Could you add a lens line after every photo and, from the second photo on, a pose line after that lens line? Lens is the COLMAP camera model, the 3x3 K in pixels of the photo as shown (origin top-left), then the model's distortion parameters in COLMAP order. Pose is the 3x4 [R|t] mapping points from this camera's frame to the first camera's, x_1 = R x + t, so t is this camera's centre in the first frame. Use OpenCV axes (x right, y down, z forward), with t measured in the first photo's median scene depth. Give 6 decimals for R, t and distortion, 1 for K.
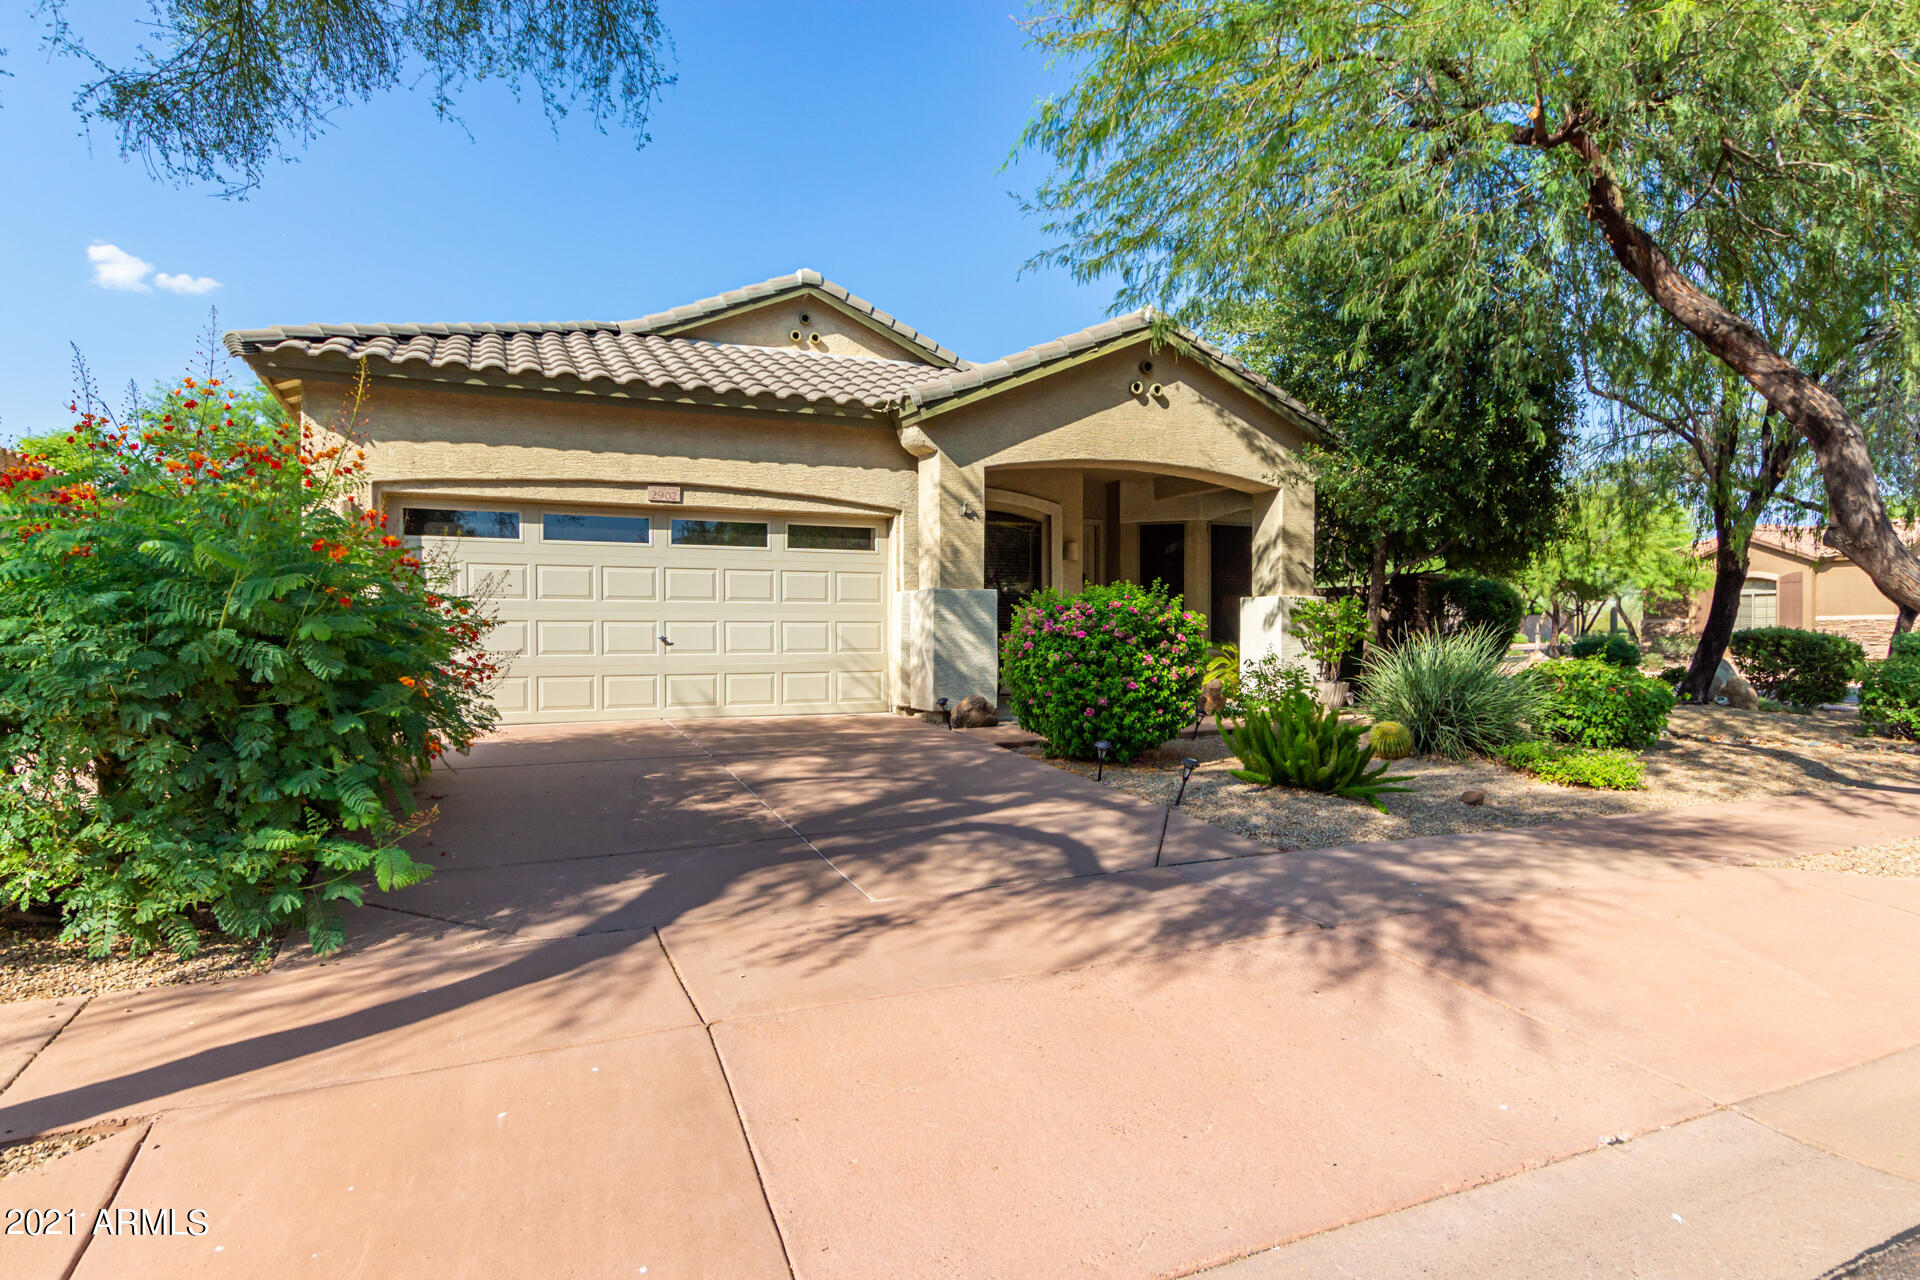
lens RADIAL K [[1021.0, 0, 960.0], [0, 1021.0, 640.0], [0, 0, 1]] dist [0.000926, 0.000947]
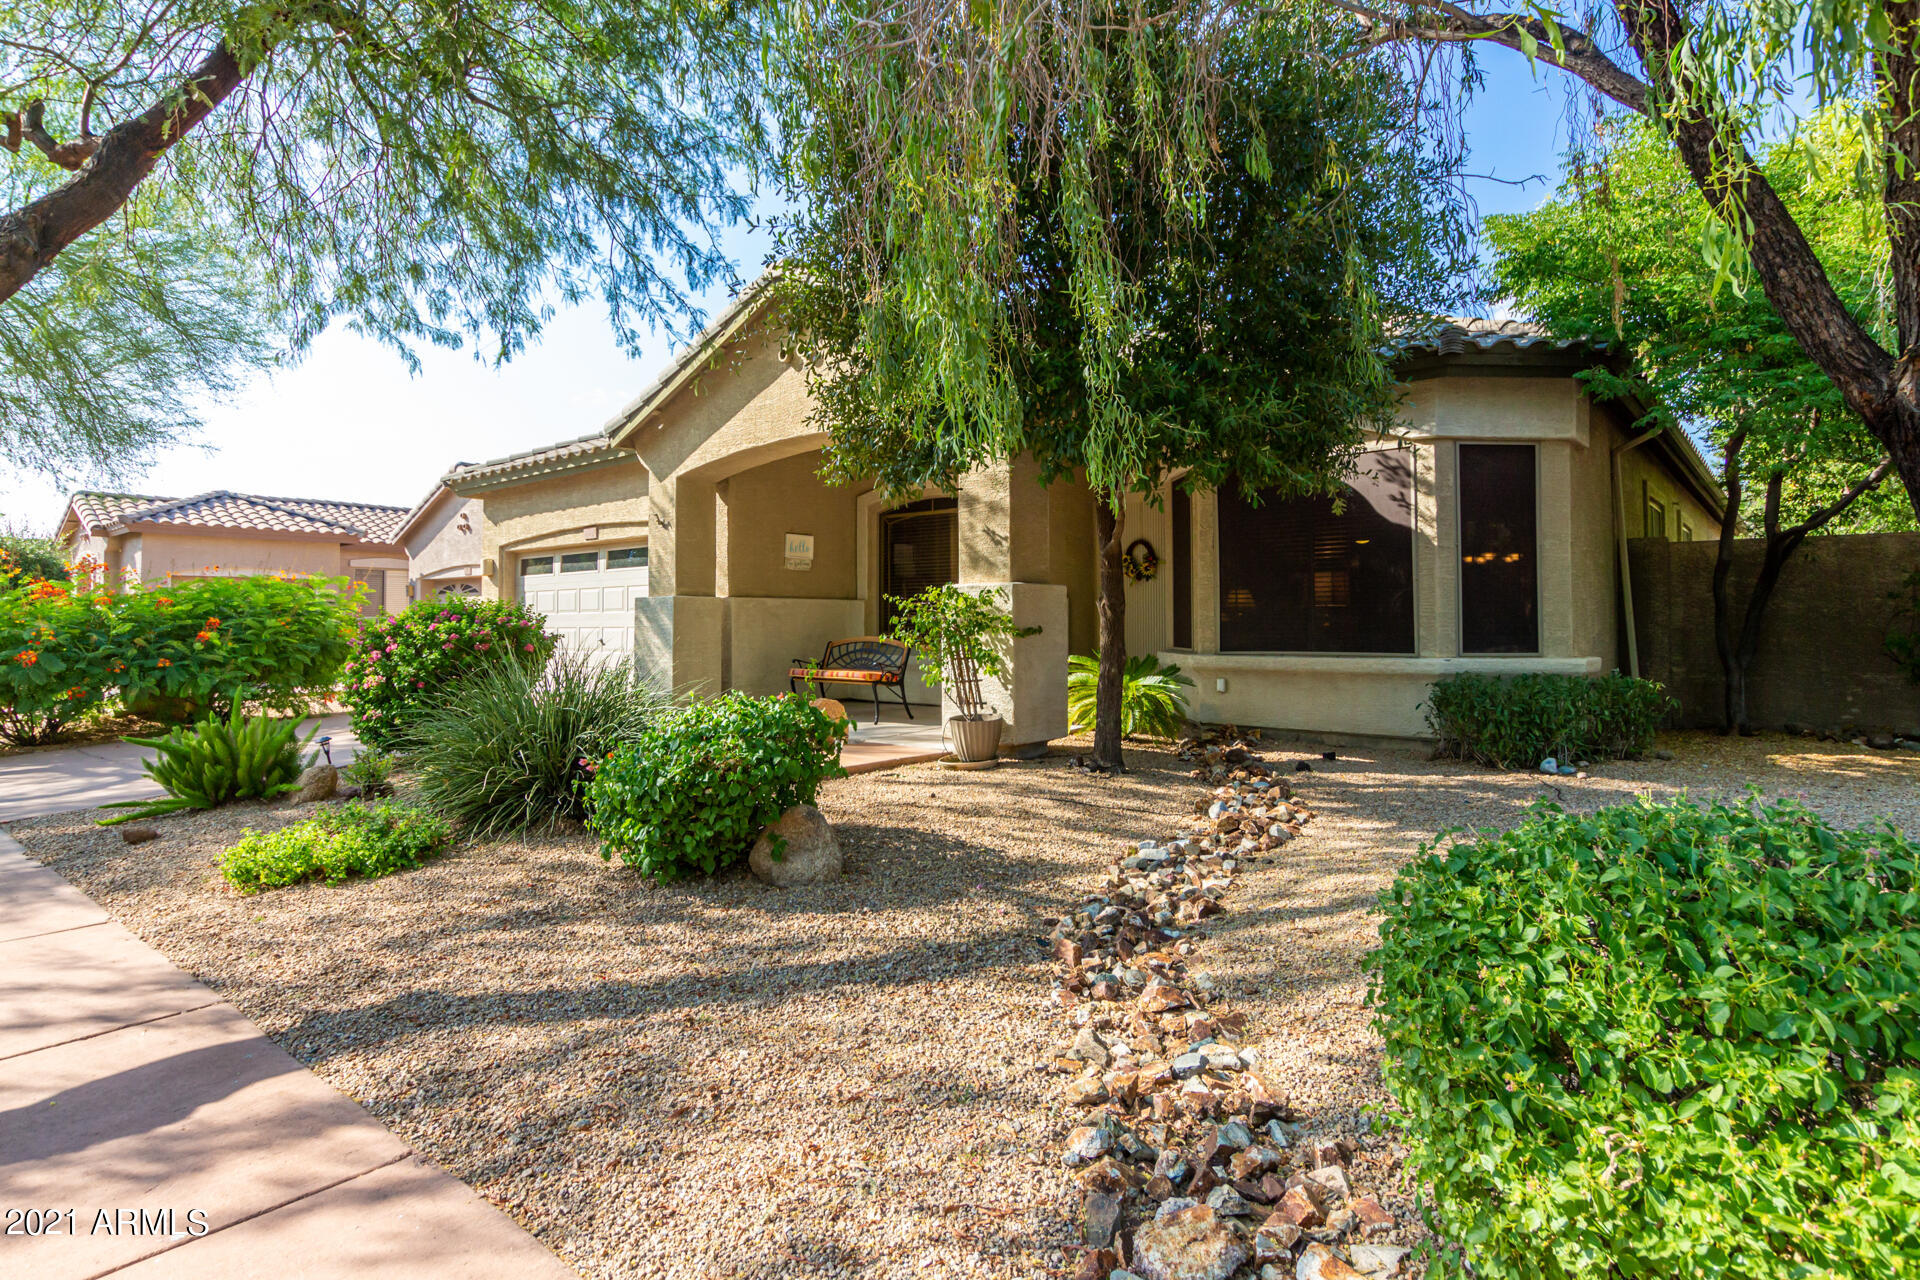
lens RADIAL K [[971.7, 0, 960.0], [0, 971.7, 640.0], [0, 0, 1]] dist [-0.004168, 0.000487]
pose [[0.444393, 0.010254, -0.895773, 1.050581], [0.000549, 0.999931, 0.011719, -0.014828], [0.895832, -0.005699, 0.444357, 0.828213]]
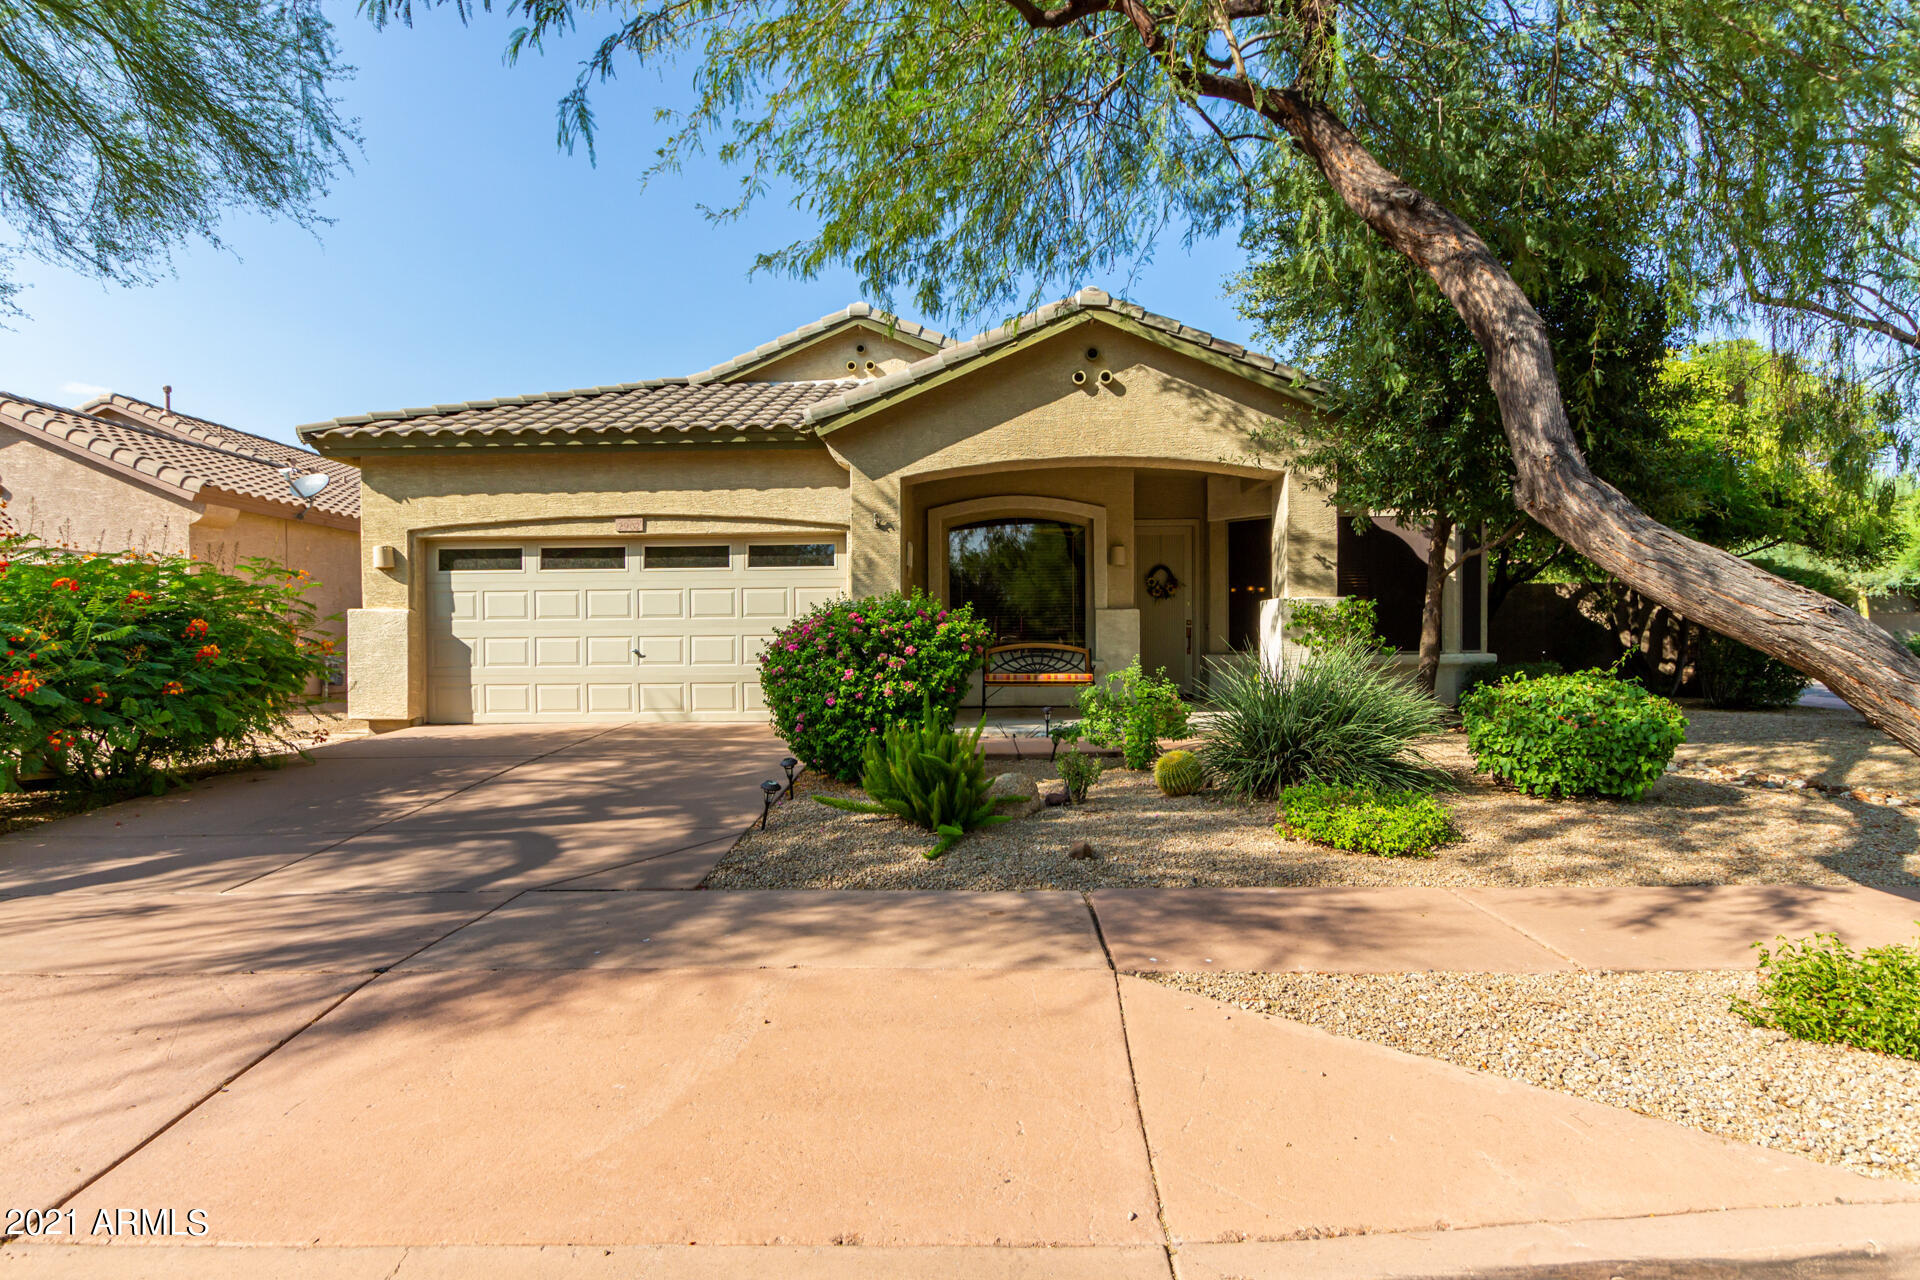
lens RADIAL K [[971.7, 0, 960.0], [0, 971.7, 640.0], [0, 0, 1]] dist [-0.004168, 0.000487]
pose [[0.902724, -0.009628, -0.430112, 0.486802], [0.006541, 0.999941, -0.008655, -0.002704], [0.430170, 0.005000, 0.902734, 0.173606]]
